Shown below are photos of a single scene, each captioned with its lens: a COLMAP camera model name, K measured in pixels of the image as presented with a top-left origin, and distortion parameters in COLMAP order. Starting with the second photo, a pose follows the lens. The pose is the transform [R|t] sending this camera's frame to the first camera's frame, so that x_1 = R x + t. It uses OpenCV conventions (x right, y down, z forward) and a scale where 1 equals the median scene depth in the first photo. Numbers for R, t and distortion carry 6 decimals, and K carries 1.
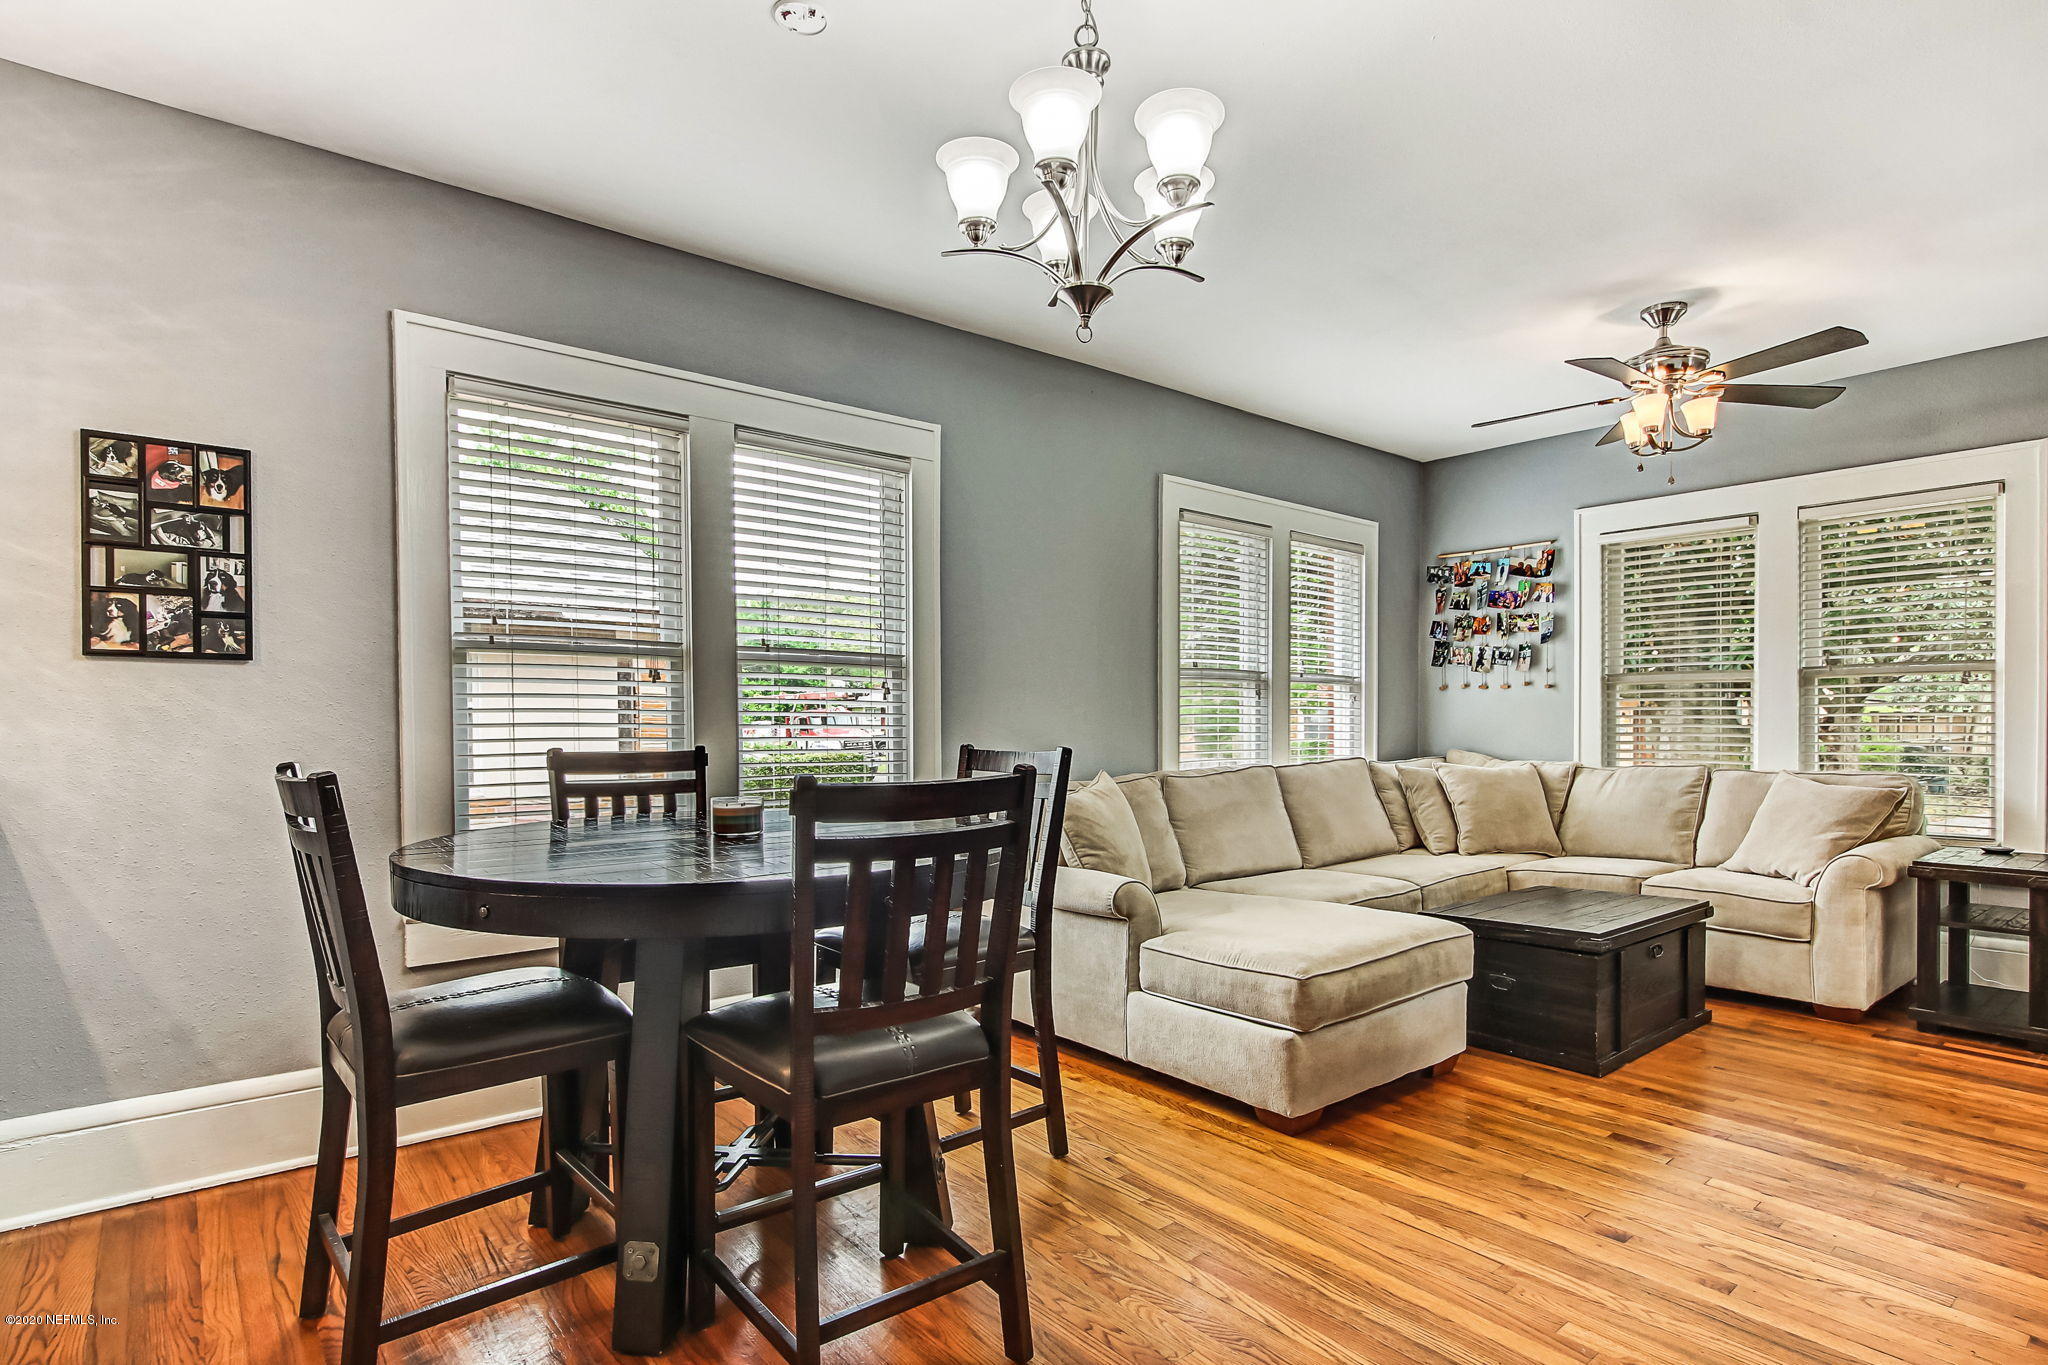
lens RADIAL K [[1052.8, 0, 1015.5], [0, 1052.8, 734.5], [0, 0, 1]] dist [-0.000516, 0.000945]
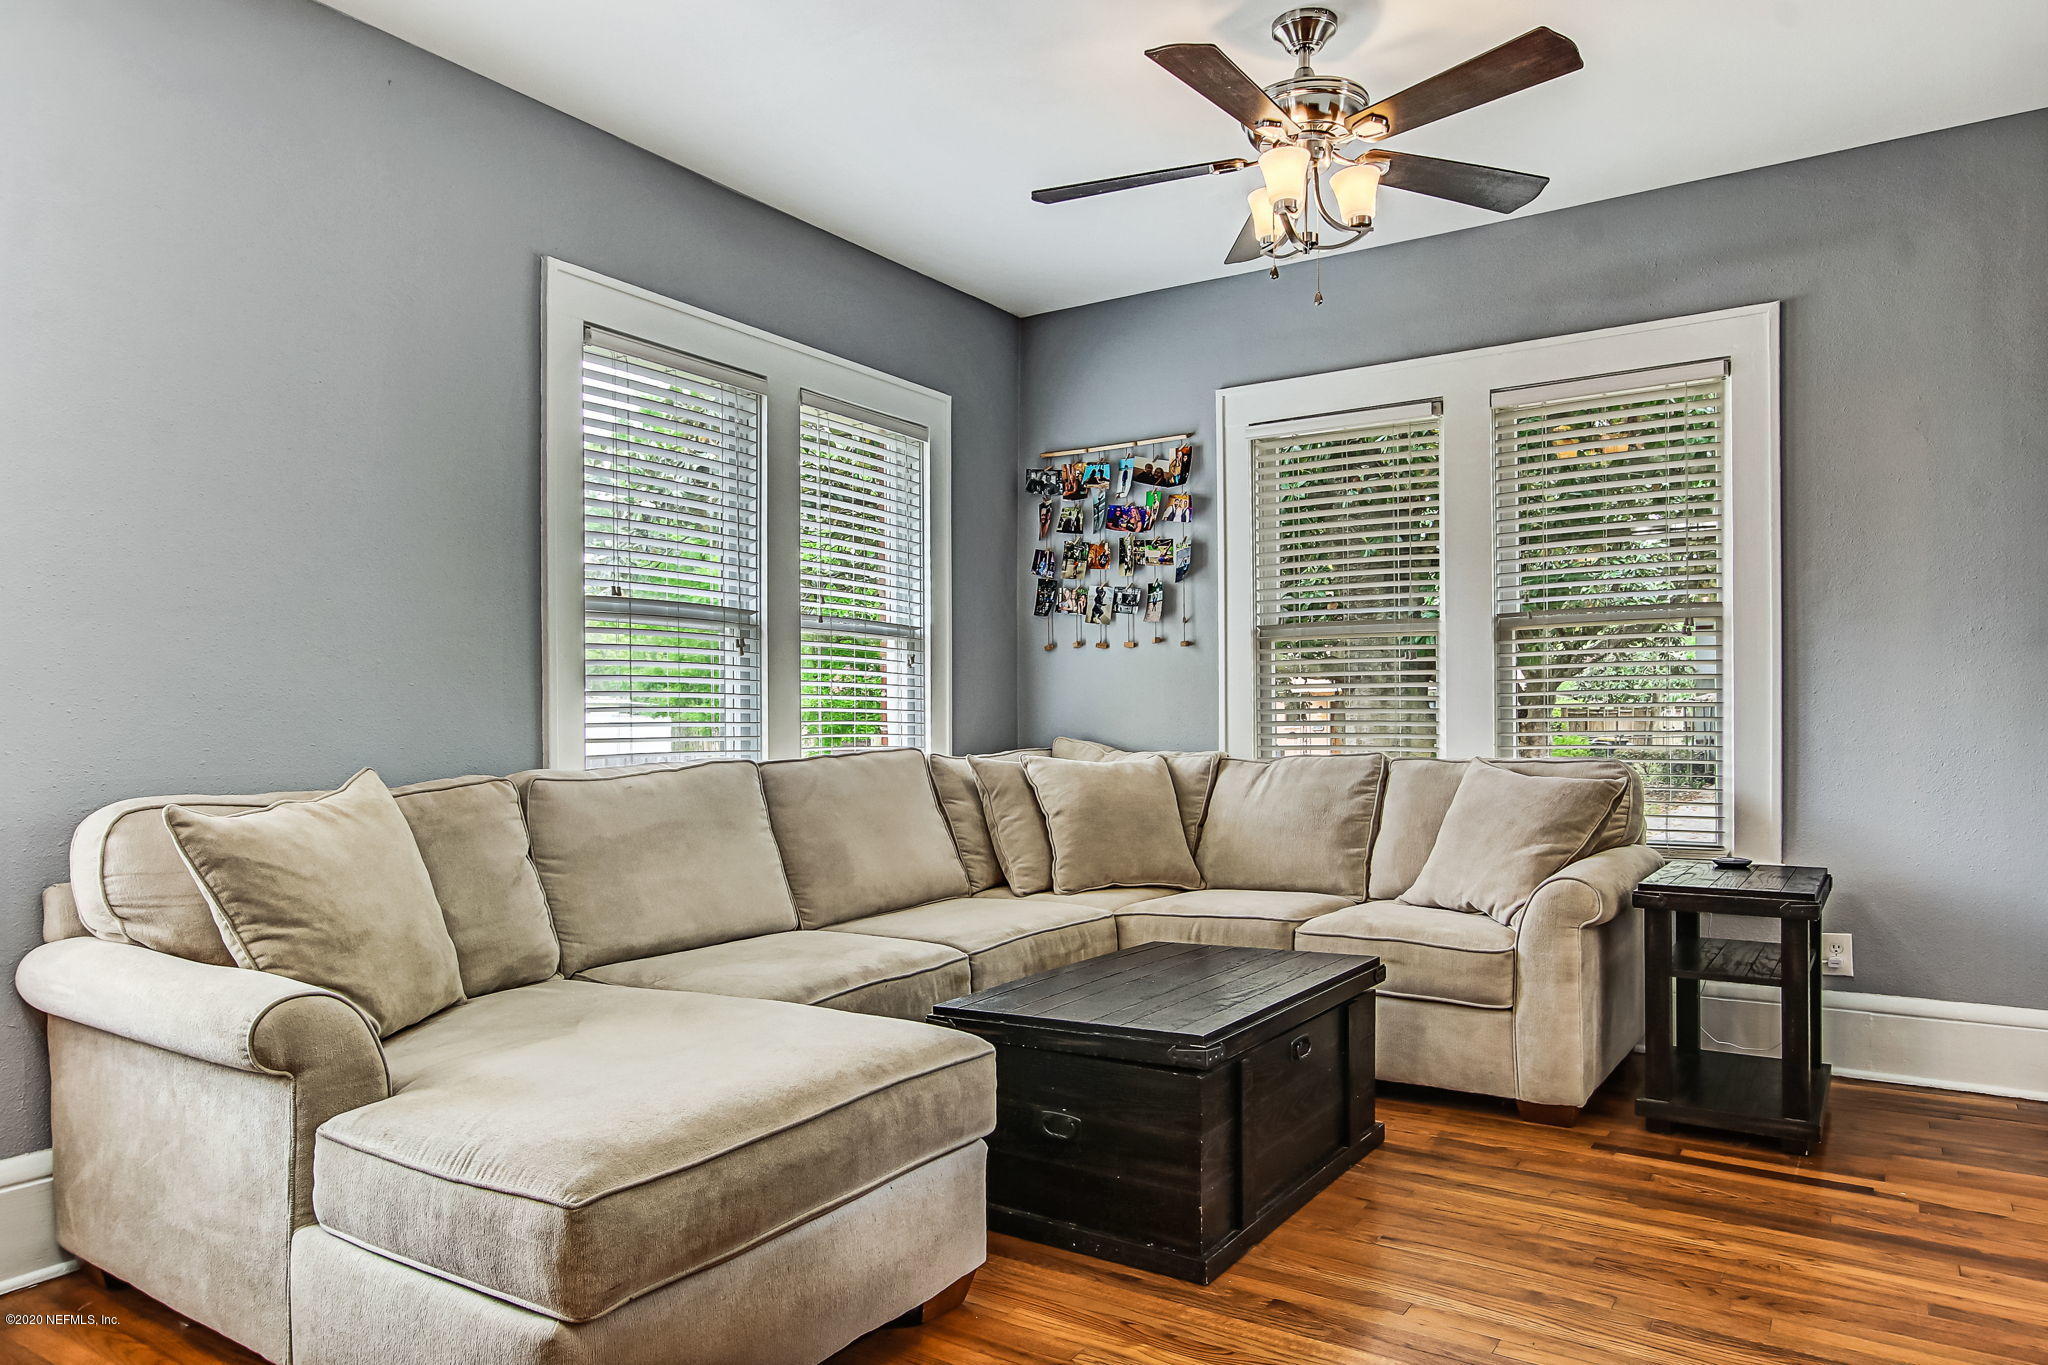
lens RADIAL K [[1335.1, 0, 1012.1], [0, 1335.1, 723.9], [0, 0, 1]] dist [-0.001951, 0.003948]
pose [[0.957438, -0.003576, 0.288617, 0.182371], [0.006686, 0.999930, -0.009788, 0.018867], [-0.288562, 0.011301, 0.957395, 0.245279]]
